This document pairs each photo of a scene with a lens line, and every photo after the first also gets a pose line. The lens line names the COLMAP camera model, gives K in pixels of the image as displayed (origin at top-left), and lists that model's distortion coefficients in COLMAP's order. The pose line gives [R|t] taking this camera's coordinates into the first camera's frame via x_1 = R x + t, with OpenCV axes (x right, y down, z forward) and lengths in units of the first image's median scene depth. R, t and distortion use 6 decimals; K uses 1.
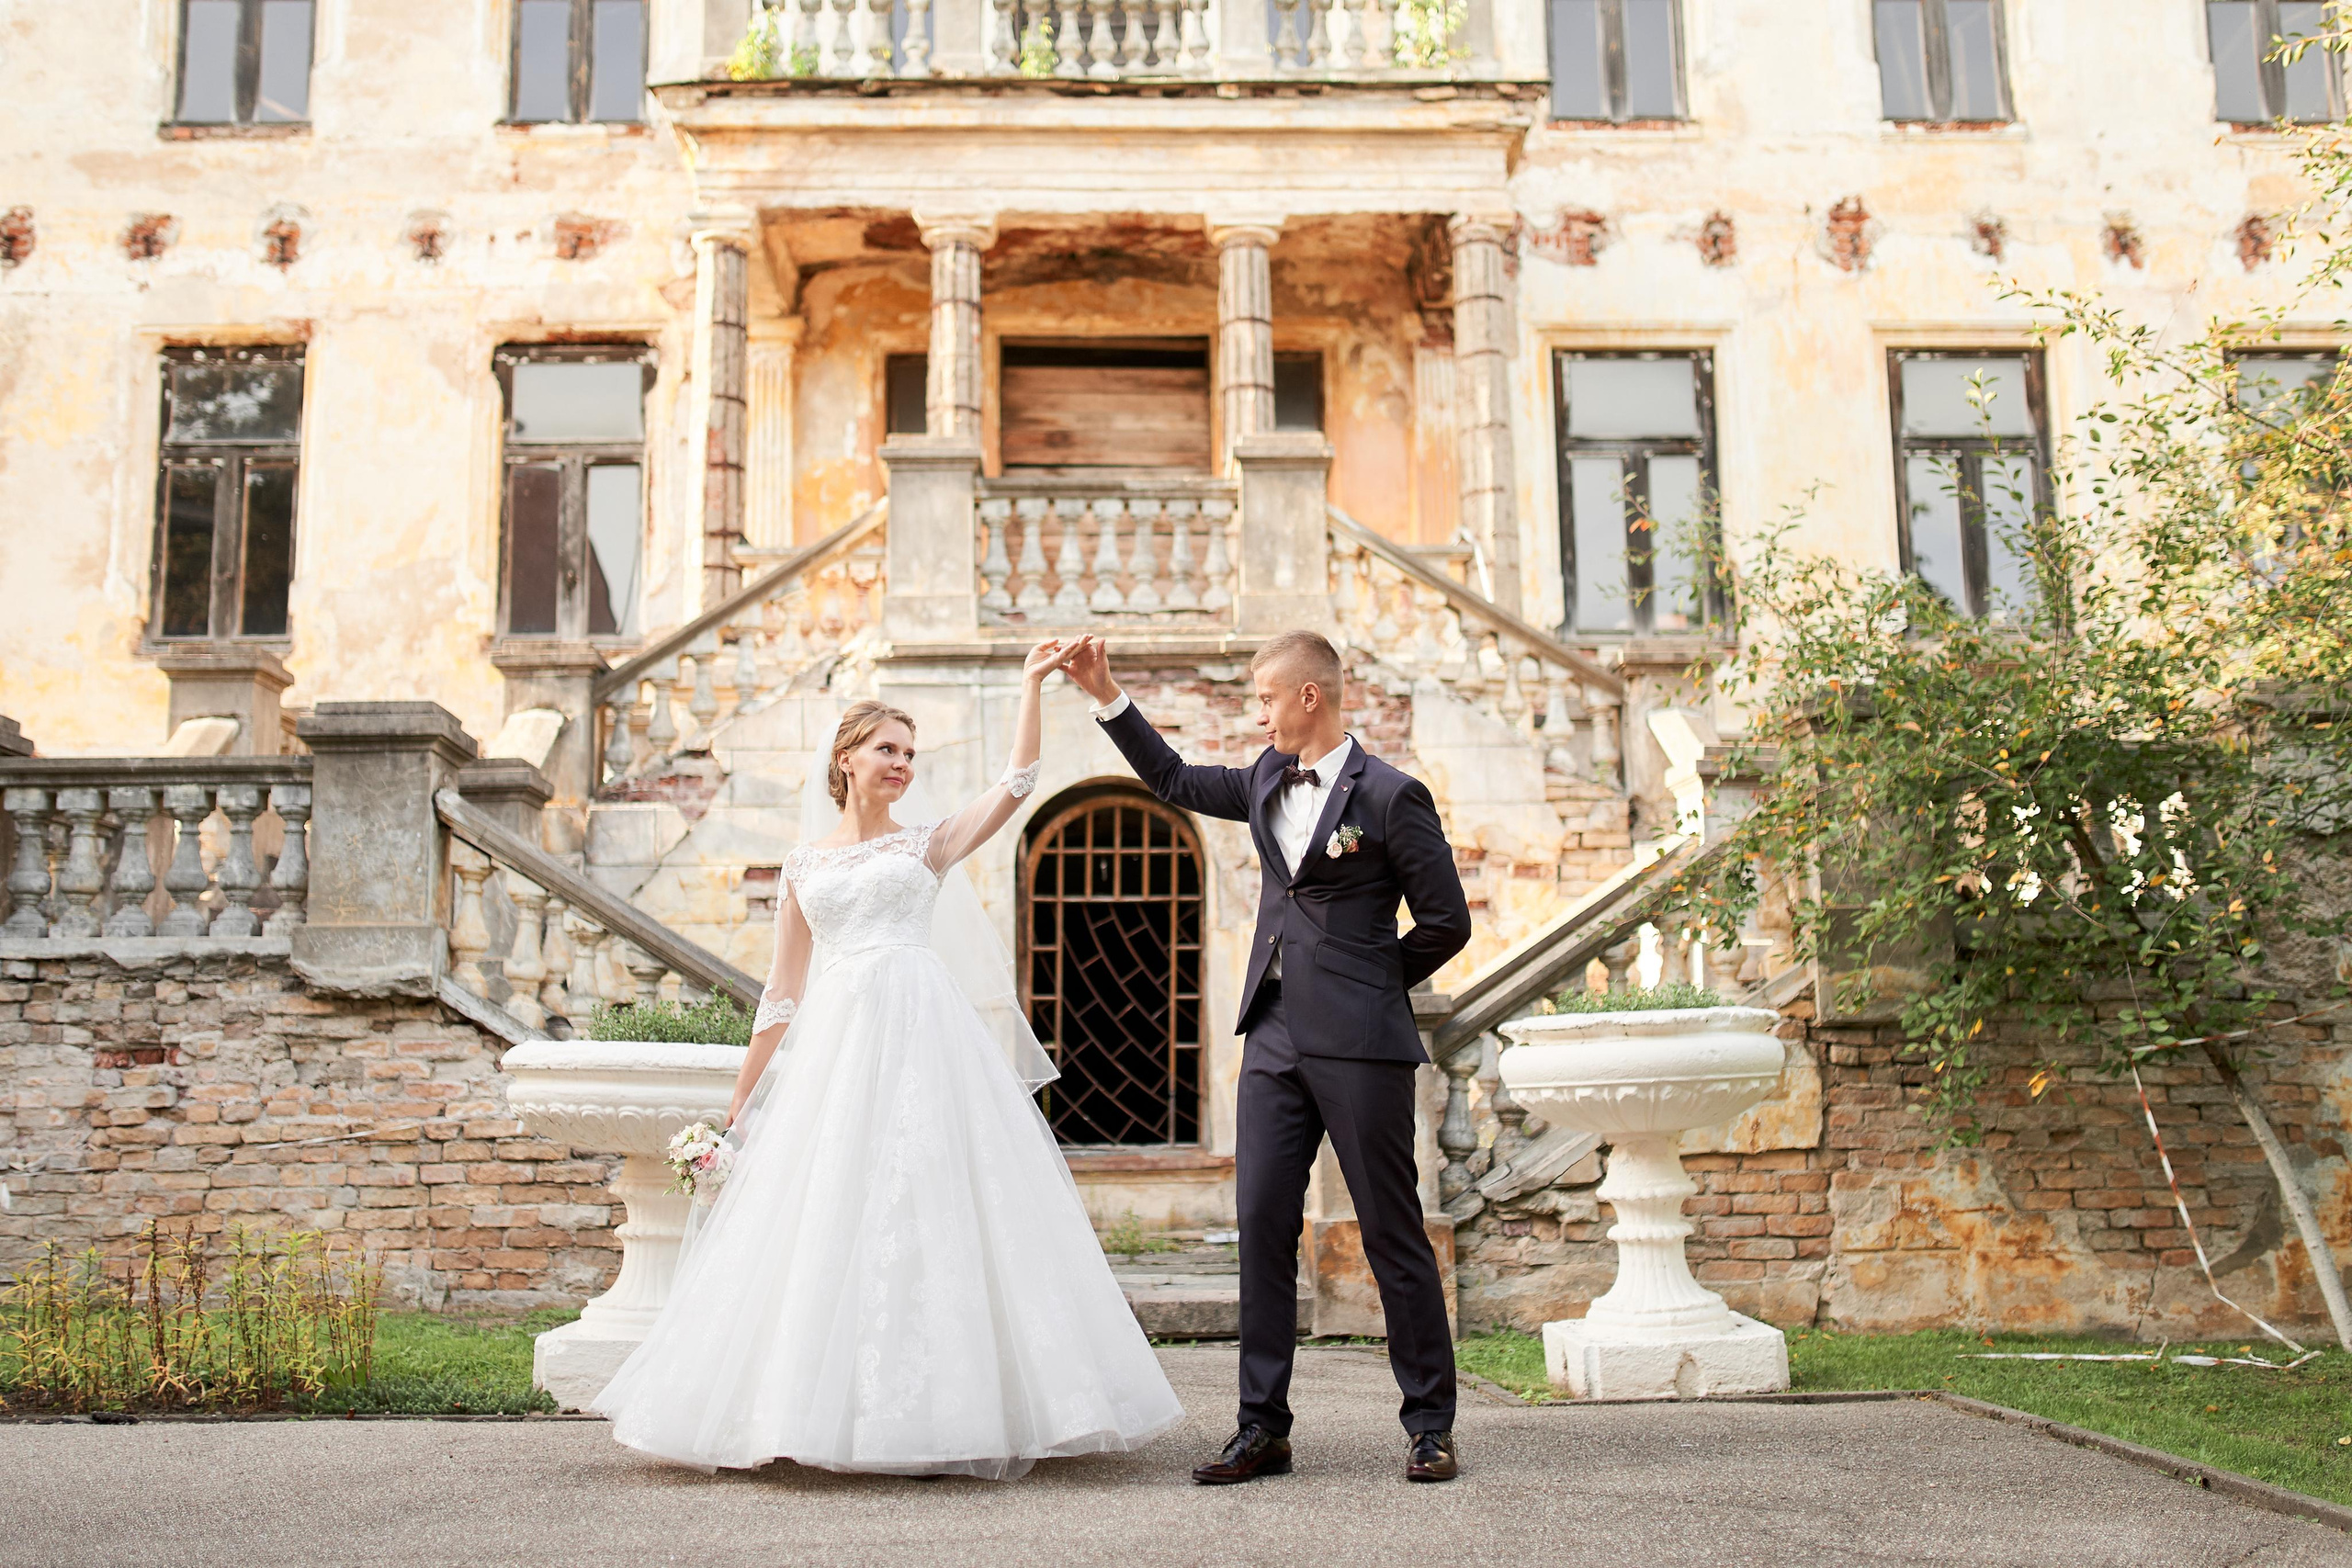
lens RADIAL K [[2352.8, 0, 1176.0], [0, 2352.8, 784.0], [0, 0, 1]] dist [-0.068037, 0.111881]
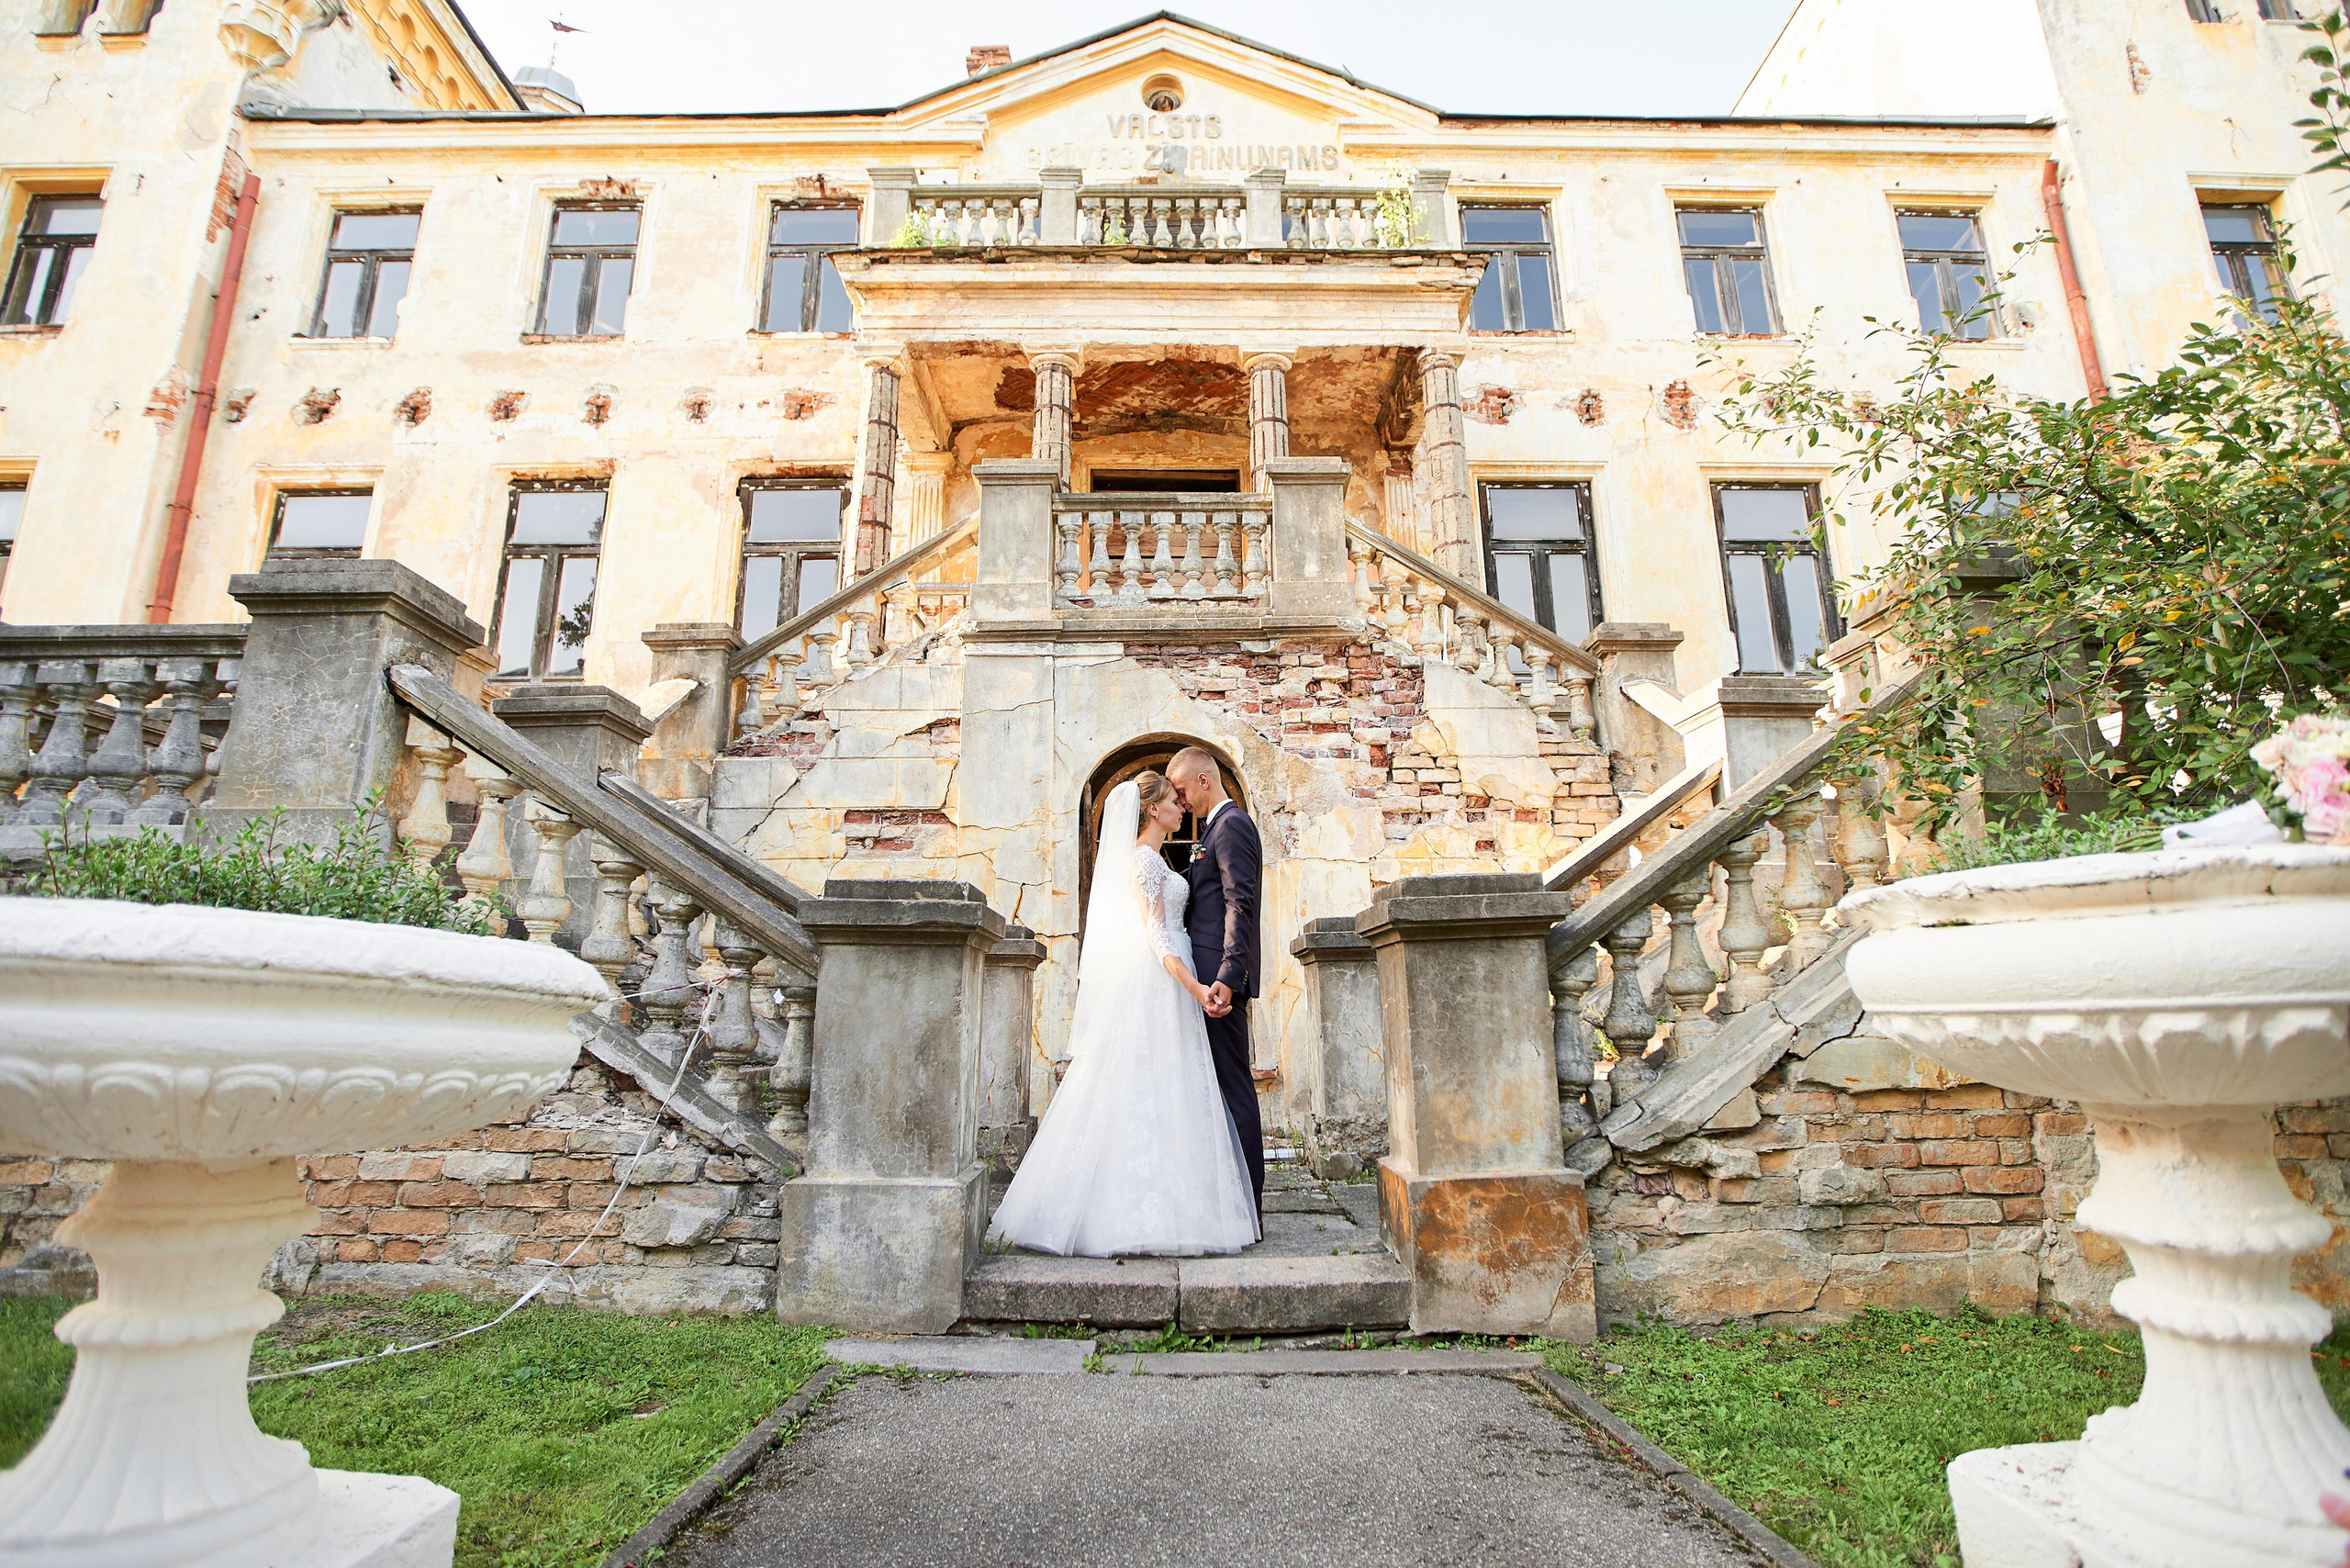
lens RADIAL K [[1171.1, 0, 1187.0], [0, 1171.1, 731.9], [0, 0, 1]] dist [-0.050264, 0.023489]
pose [[0.999836, -0.001813, -0.018026, -0.005401], [-0.000020, 0.994872, -0.101140, 0.046145], [0.018117, 0.101123, 0.994709, 0.363253]]
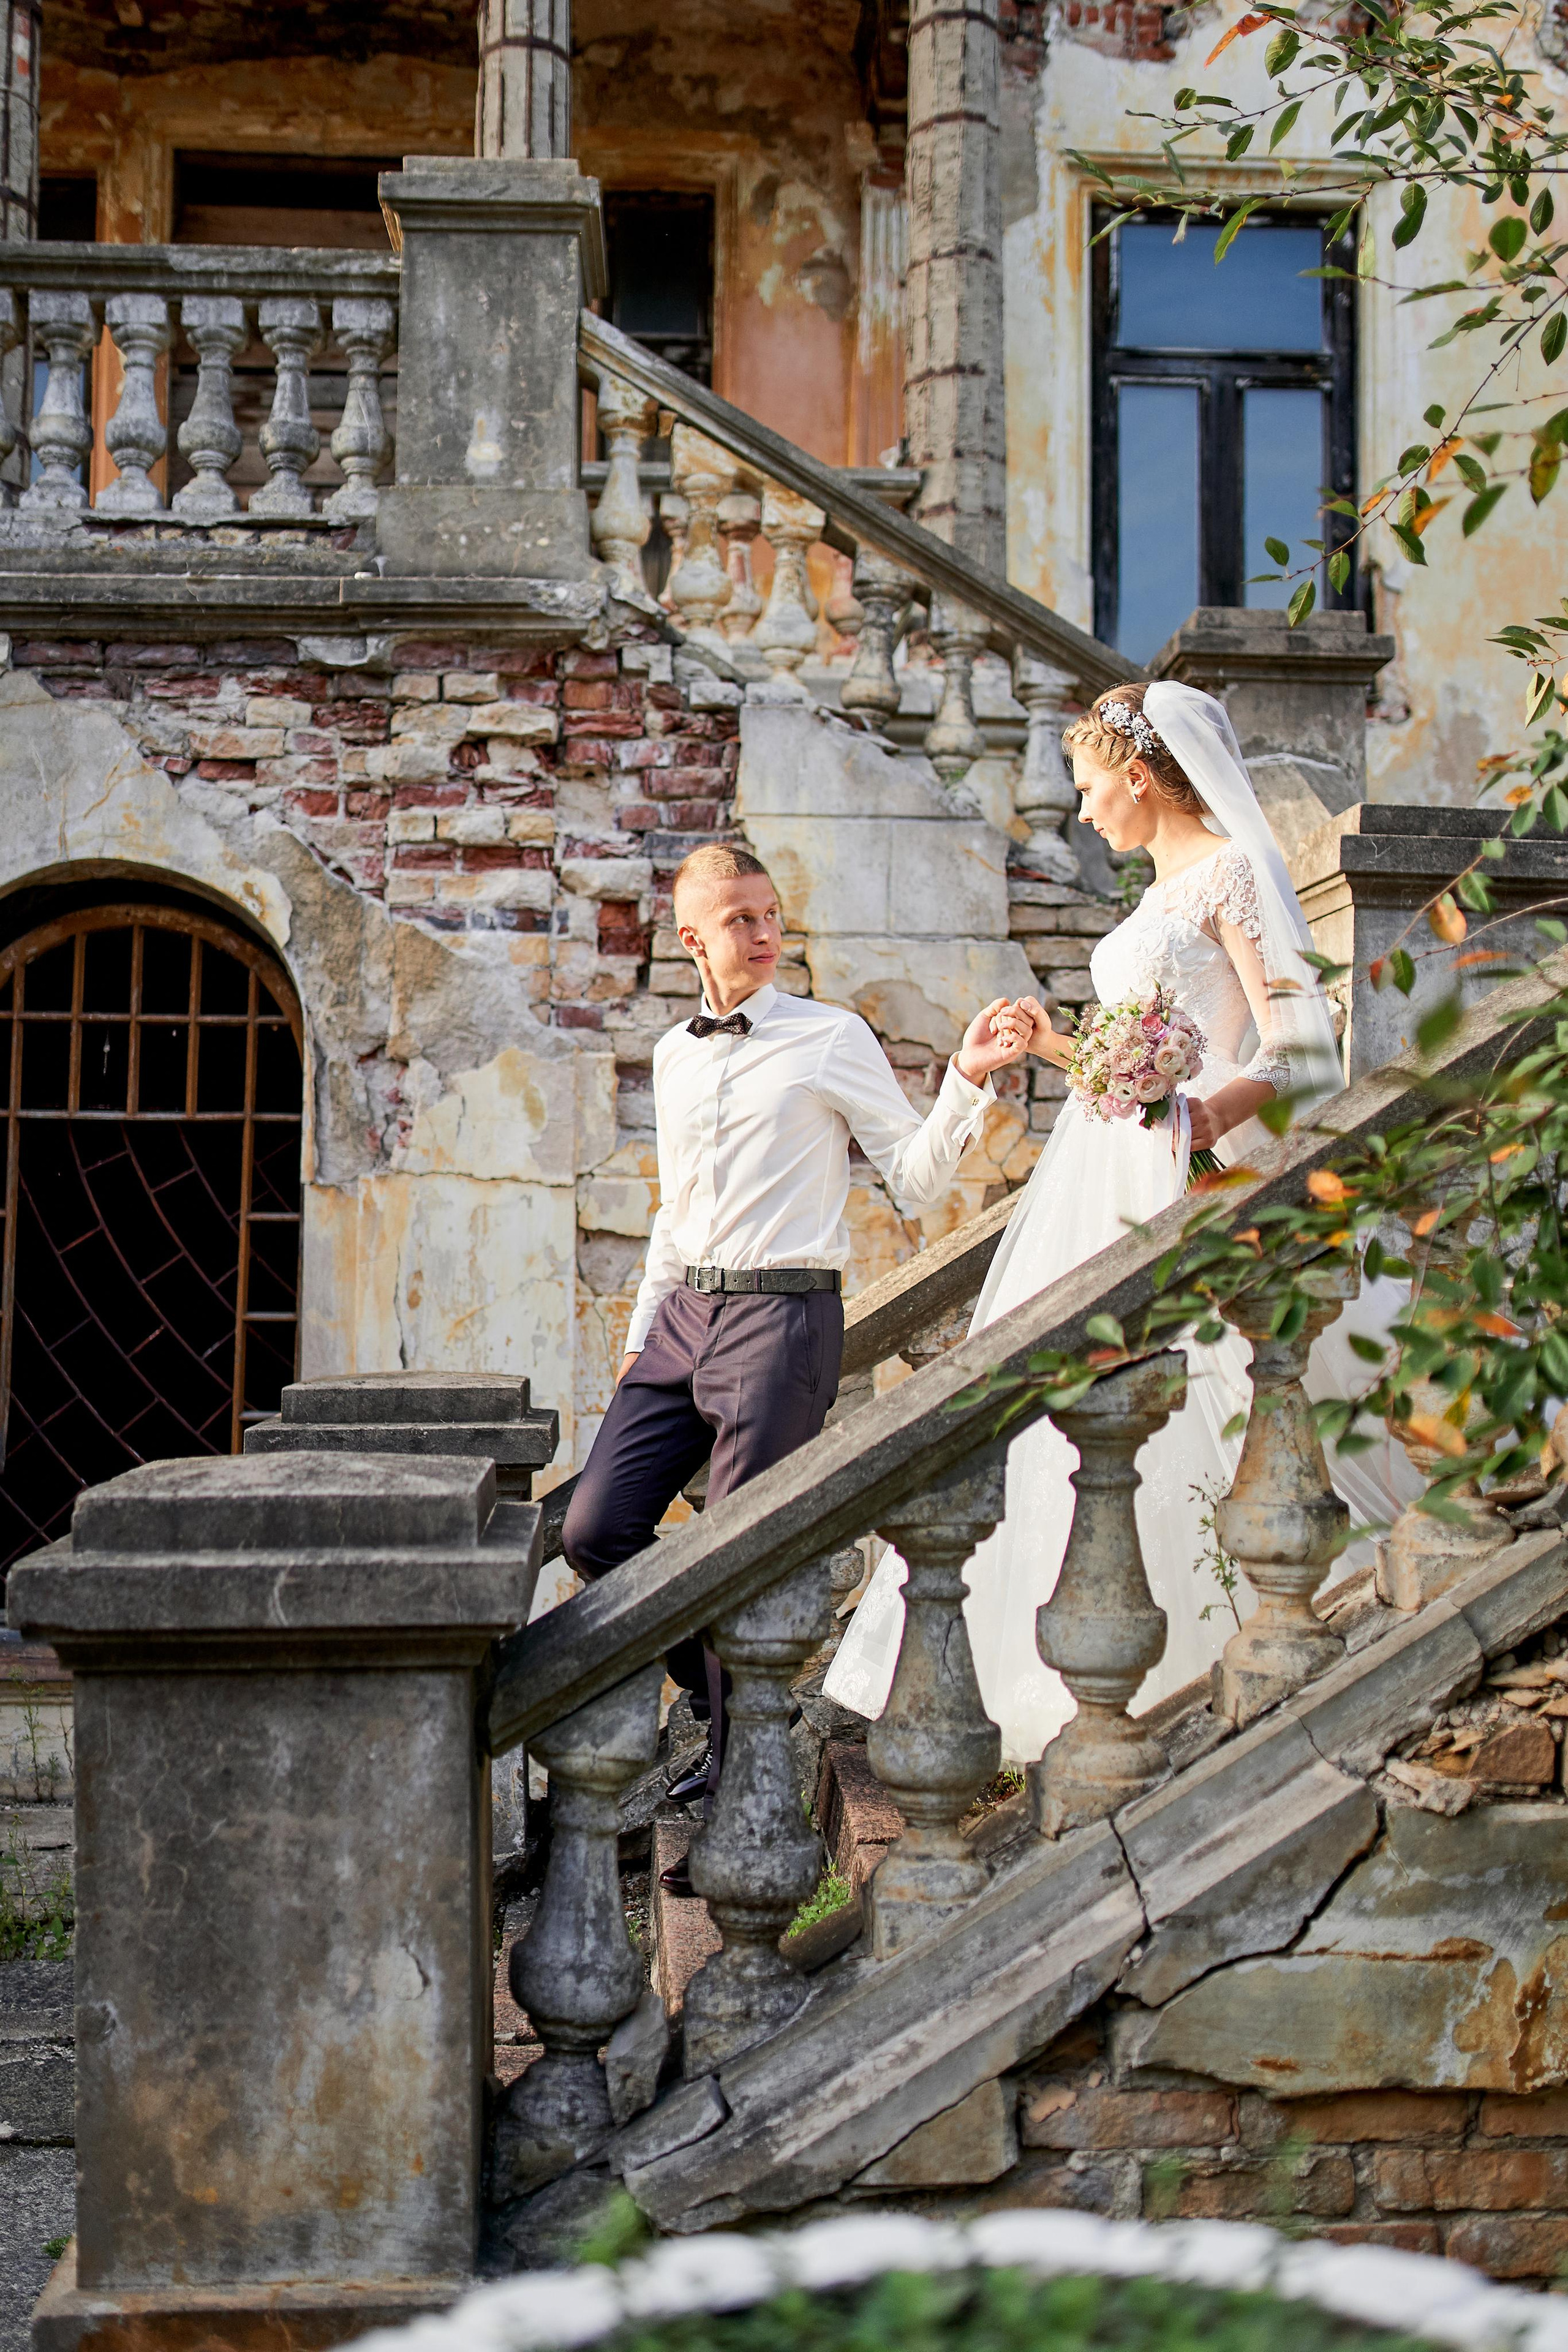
lens RADIAL K [[2353.1, 0, 737.9], [0, 2353.1, 1174.3], [0, 0, 1]] dist [-0.068037, 0.111881]
pose [[0.999687, 0.025007, 0.001225, 0.087694], [-0.025000, 0.994340, 0.103259, 0.006329], [0.001365, -0.103257, 0.994654, 0.440953]]
